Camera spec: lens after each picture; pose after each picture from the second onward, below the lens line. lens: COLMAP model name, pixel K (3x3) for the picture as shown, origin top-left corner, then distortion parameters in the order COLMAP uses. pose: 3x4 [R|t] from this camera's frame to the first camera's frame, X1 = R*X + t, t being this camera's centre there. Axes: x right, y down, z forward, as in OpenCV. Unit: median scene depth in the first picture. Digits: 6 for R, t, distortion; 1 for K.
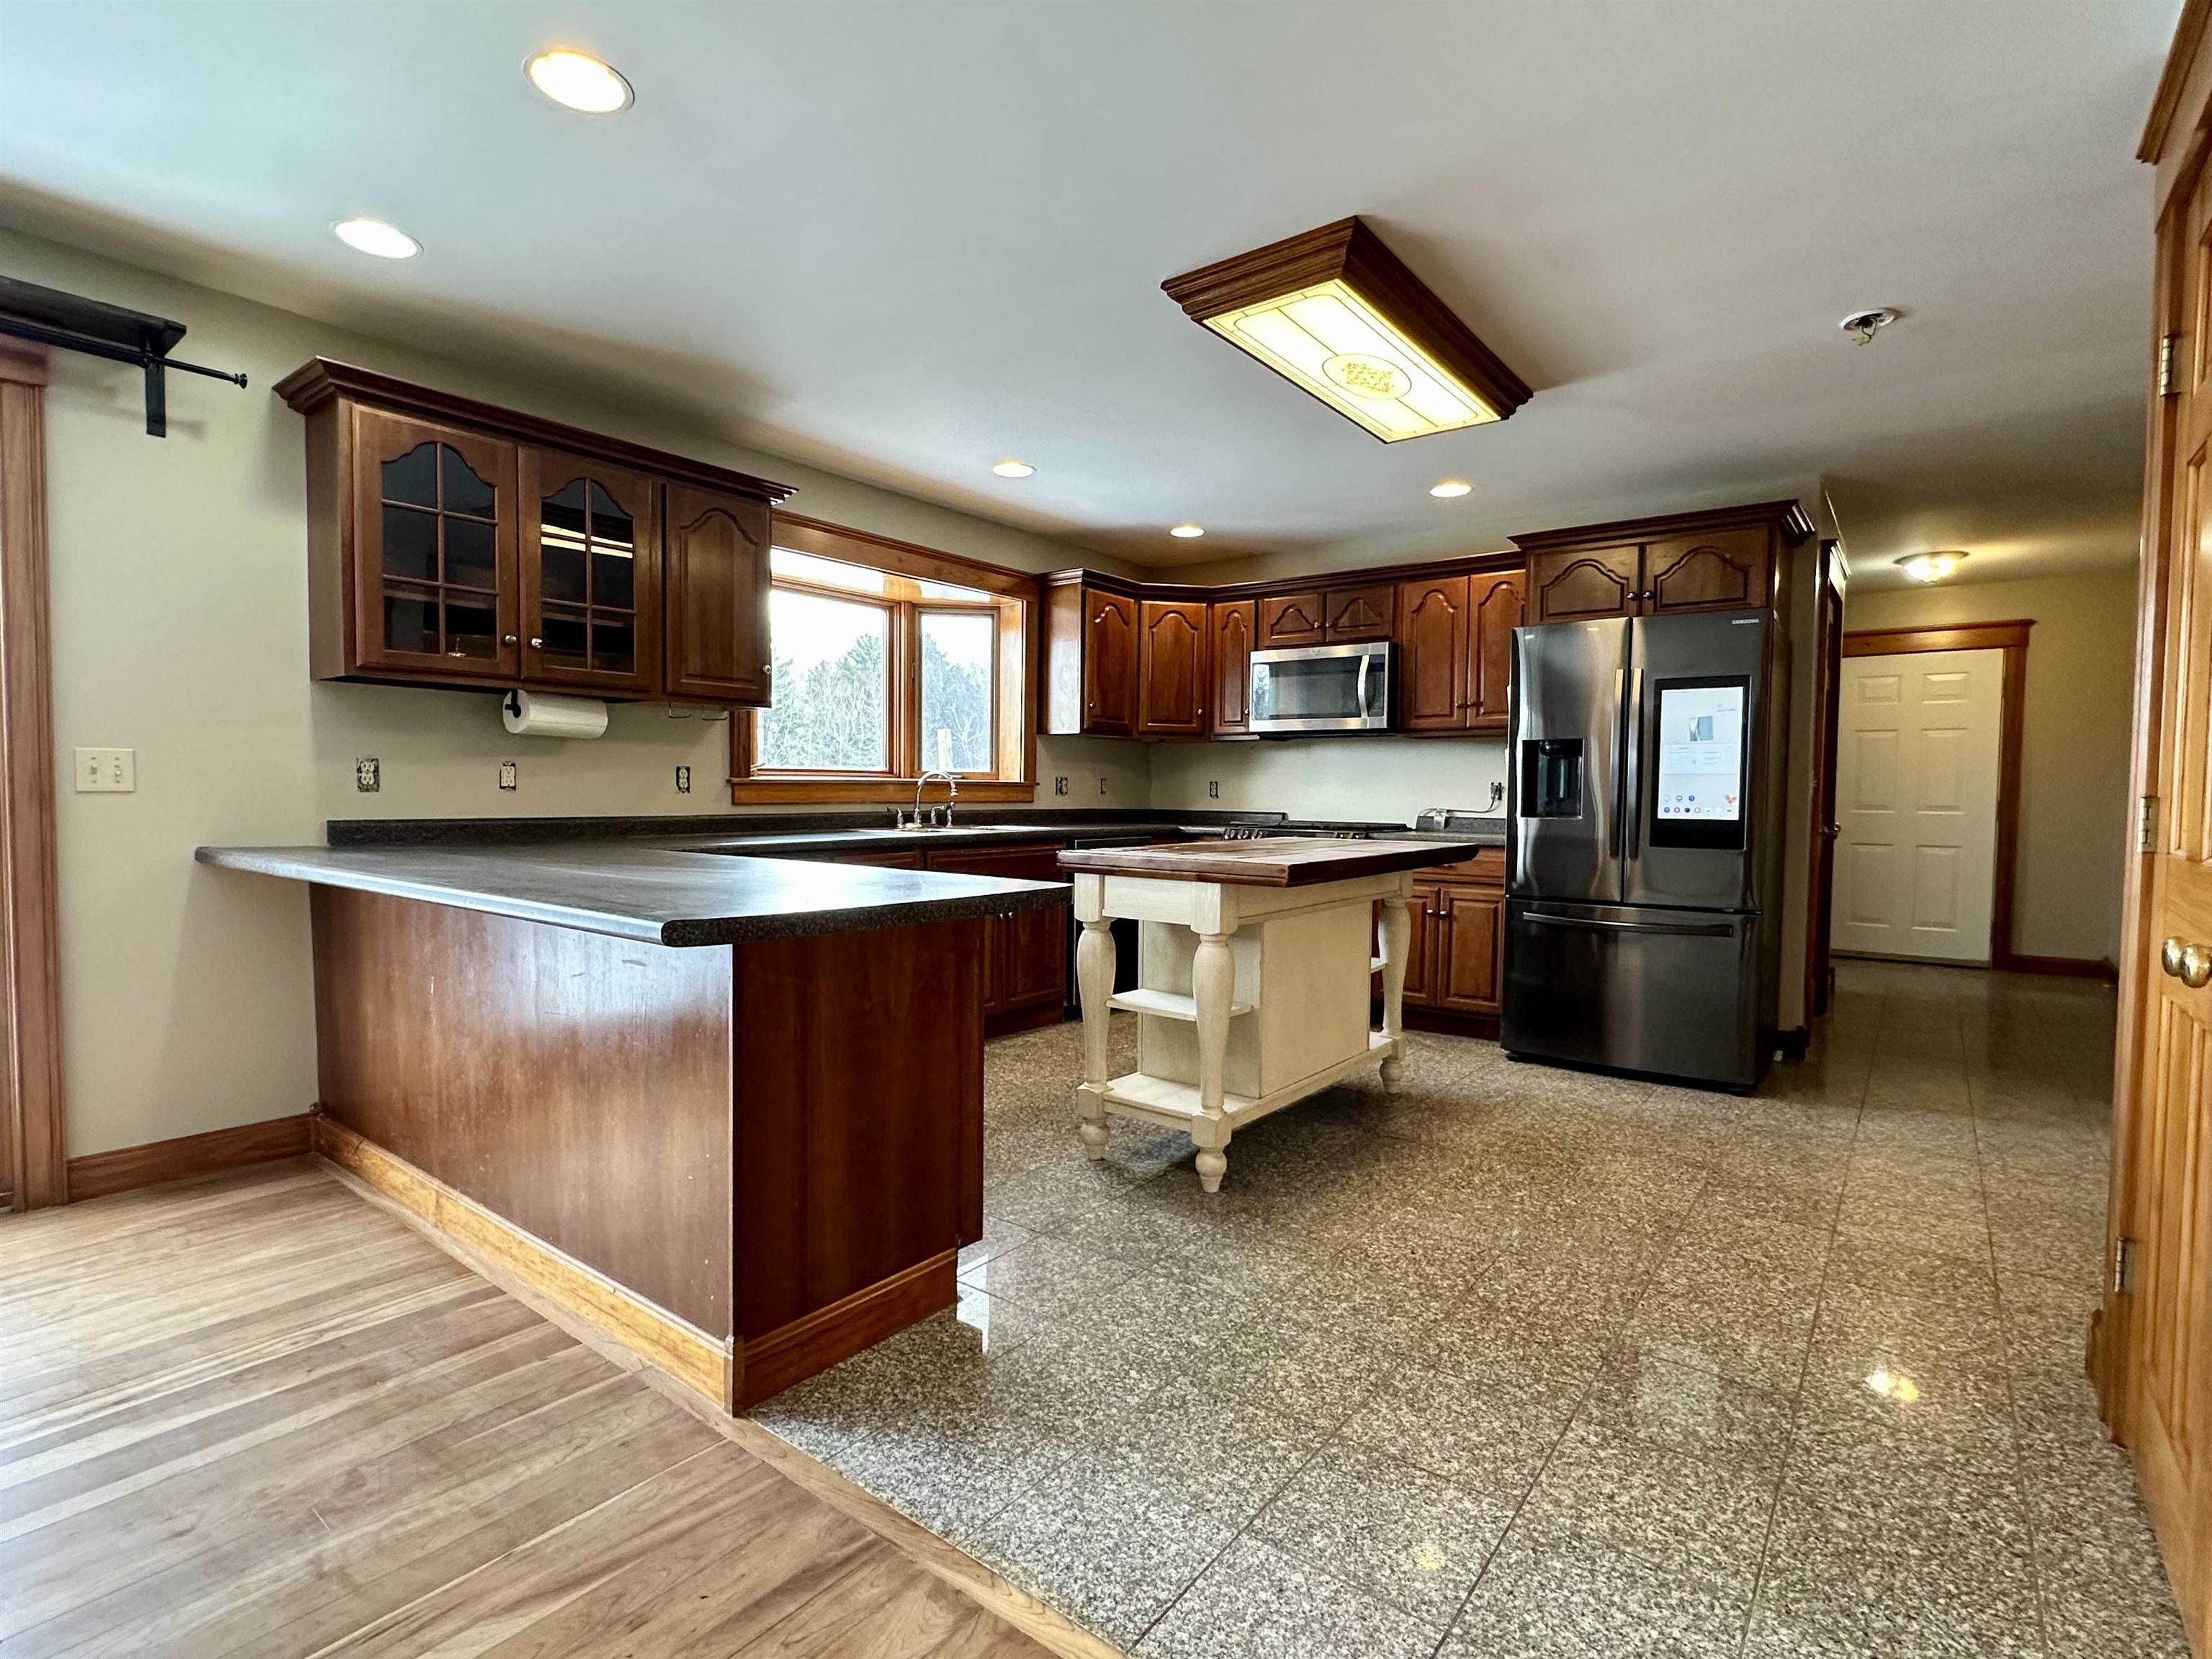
lens RADIAL K [[1077.5, 0, 1101.2], [0, 1077.5, 833.8], [0, 0, 1]] dist [-0.003476, -0.000752]
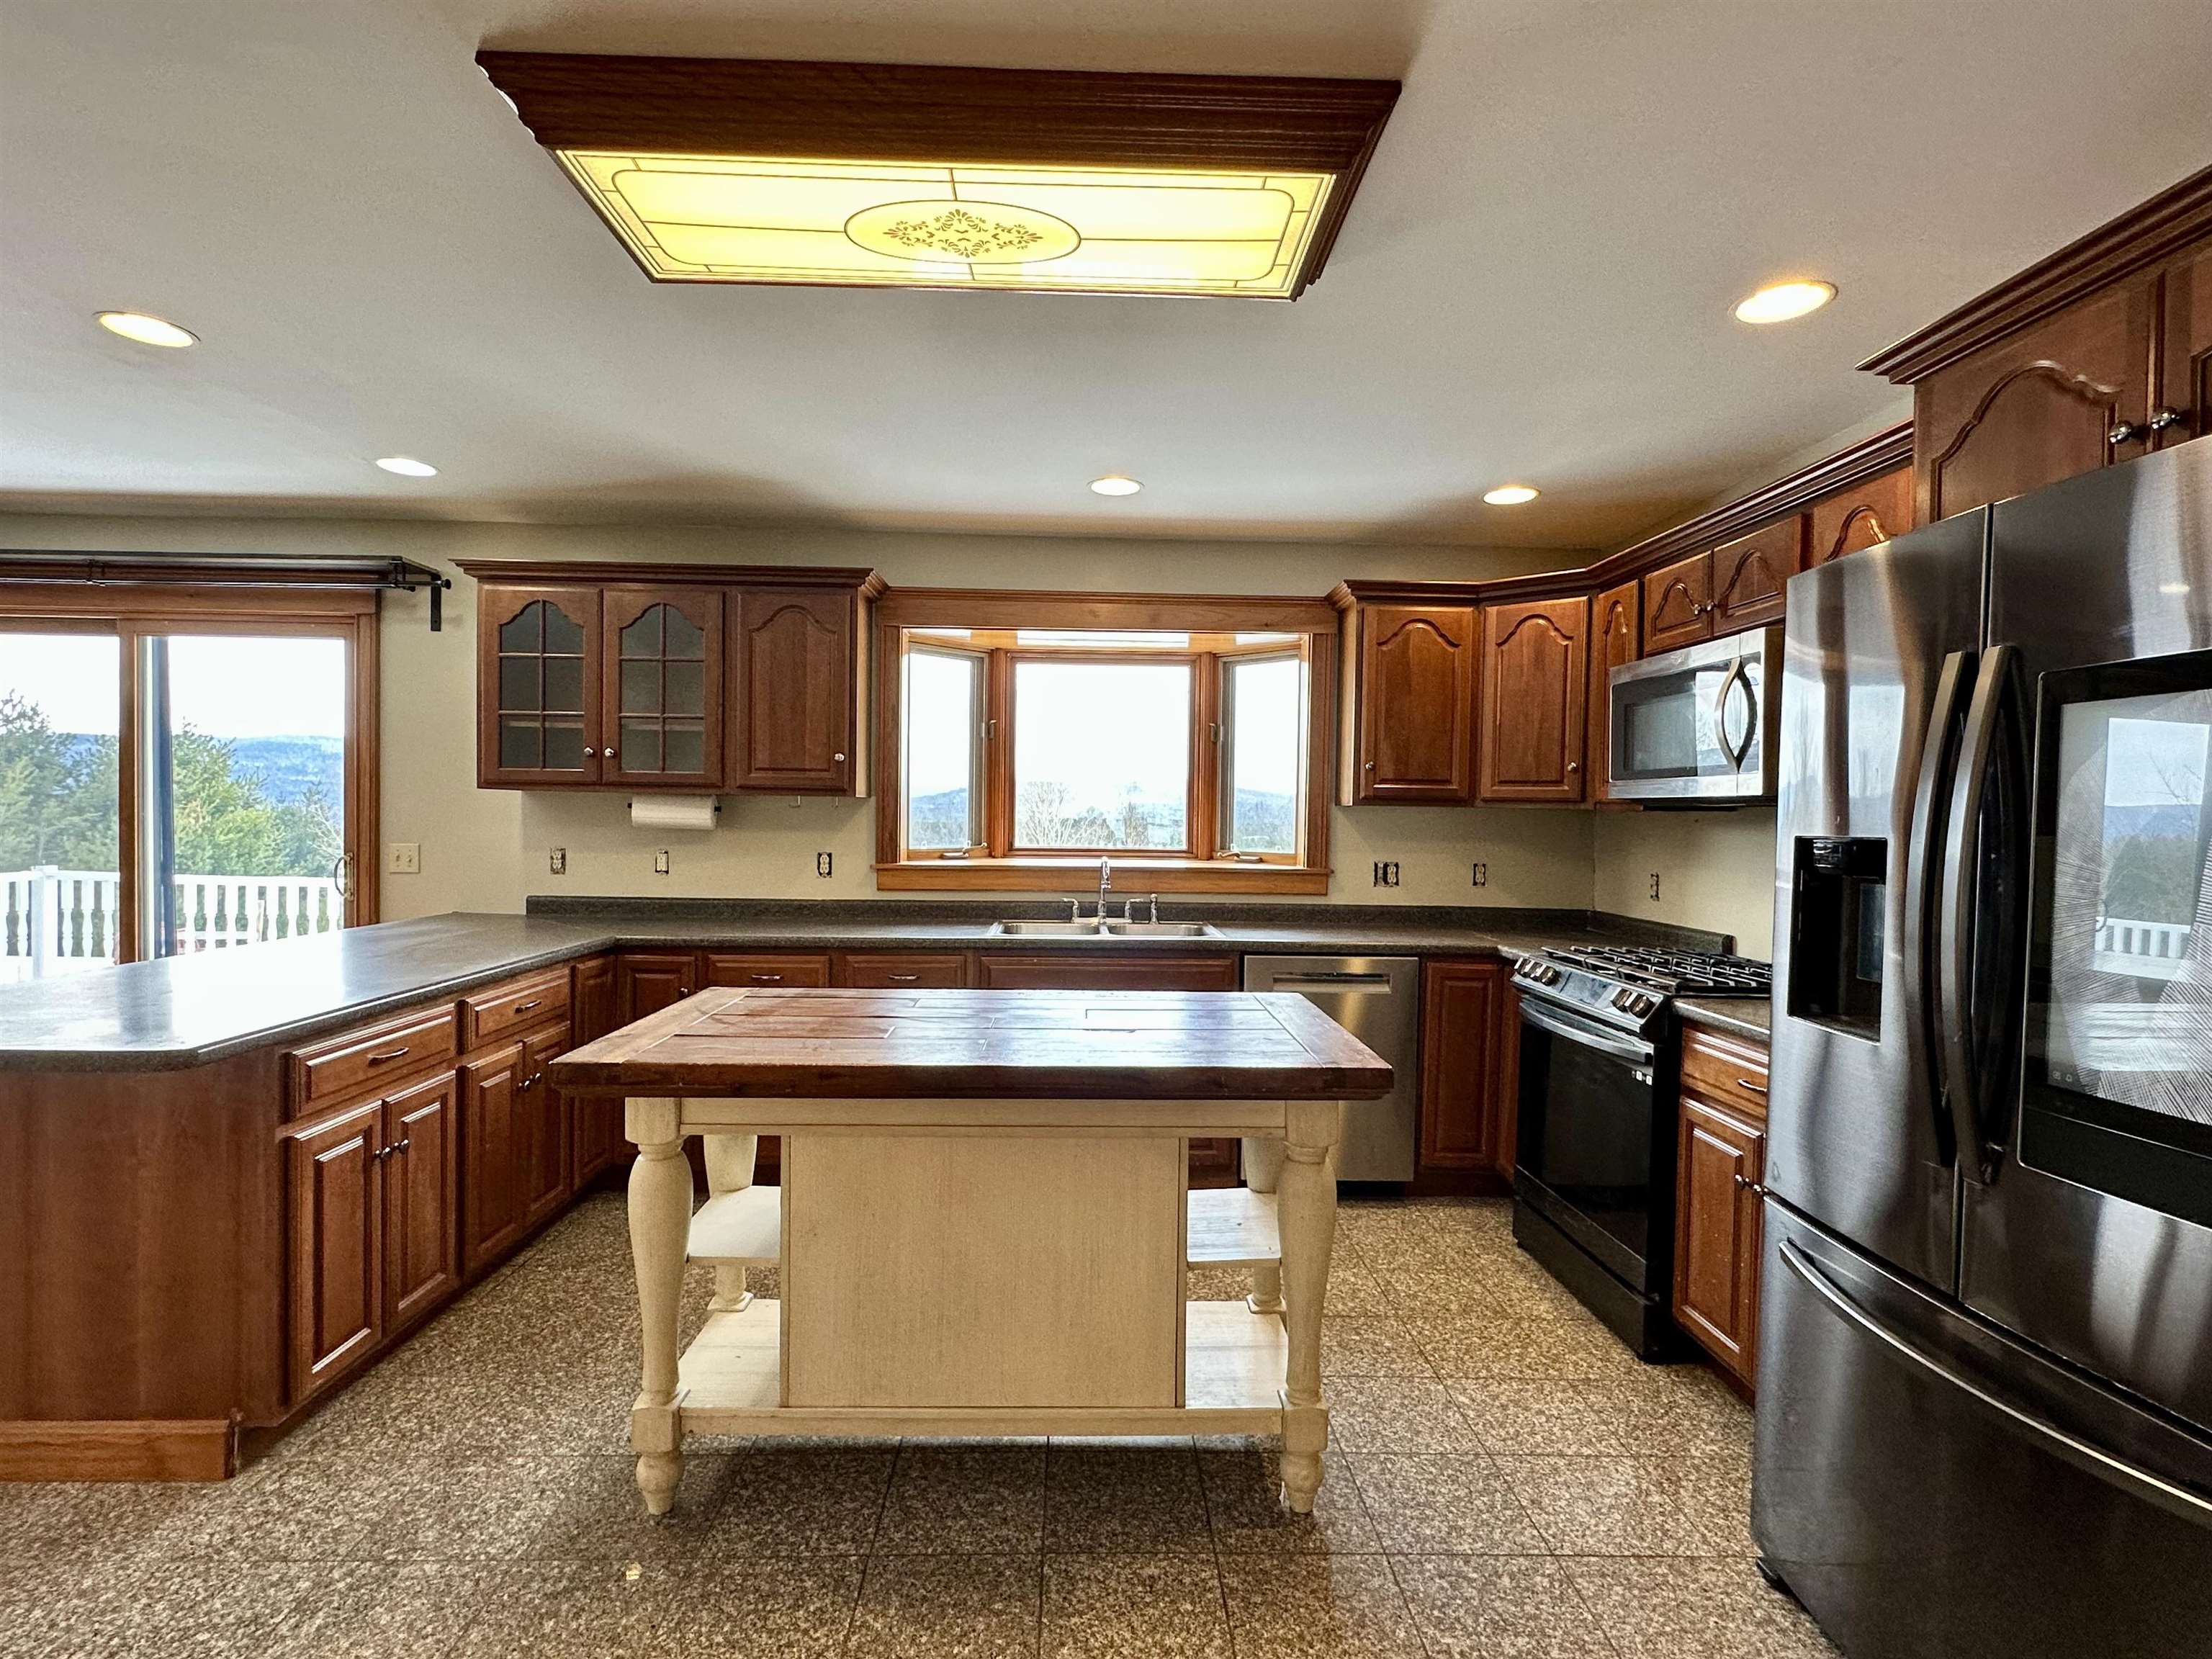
lens RADIAL K [[1065.8, 0, 1098.8], [0, 1065.8, 840.2], [0, 0, 1]] dist [-0.003438, -0.000342]
pose [[0.633368, 0.018708, -0.773625, 0.672549], [-0.040432, 0.999142, -0.008940, -0.088295], [0.772794, 0.036941, 0.633581, 0.641053]]
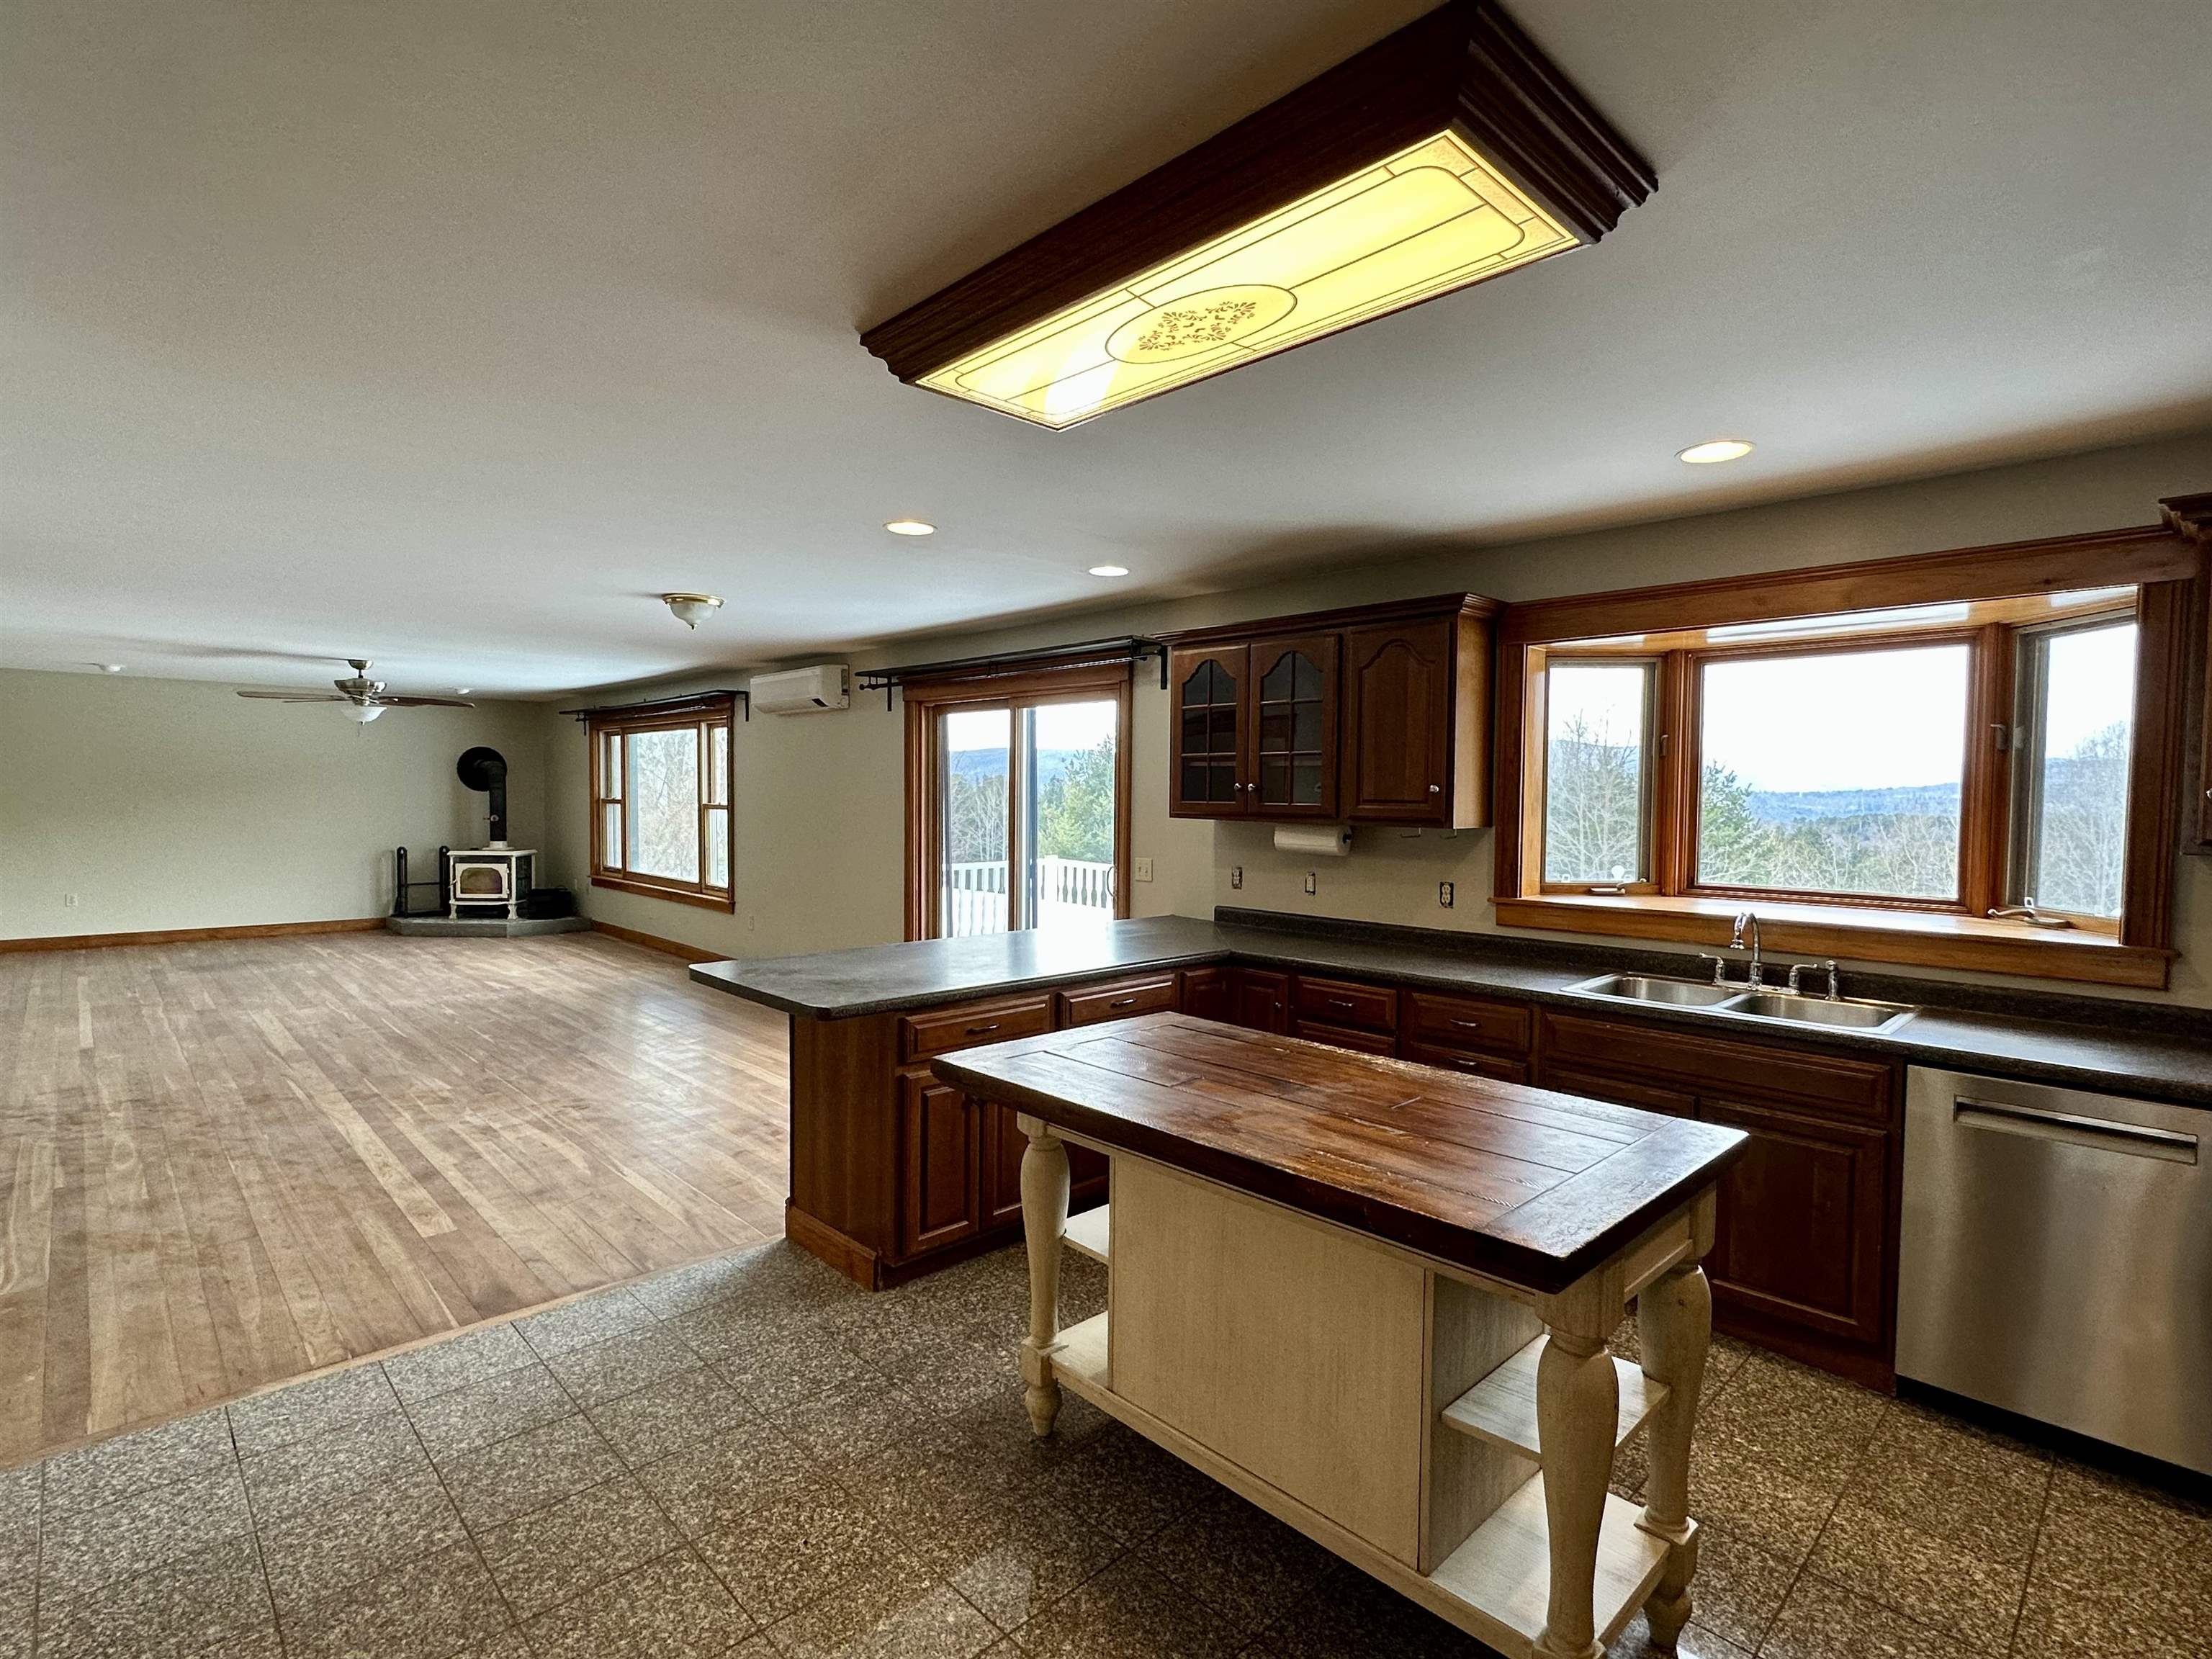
lens RADIAL K [[1063.8, 0, 1109.2], [0, 1063.8, 839.3], [0, 0, 1]] dist [-0.006024, 0.001684]
pose [[-0.140878, 0.031225, -0.989534, 0.766180], [-0.052518, 0.997860, 0.038965, -0.146623], [0.988633, 0.057458, -0.138937, 0.954287]]
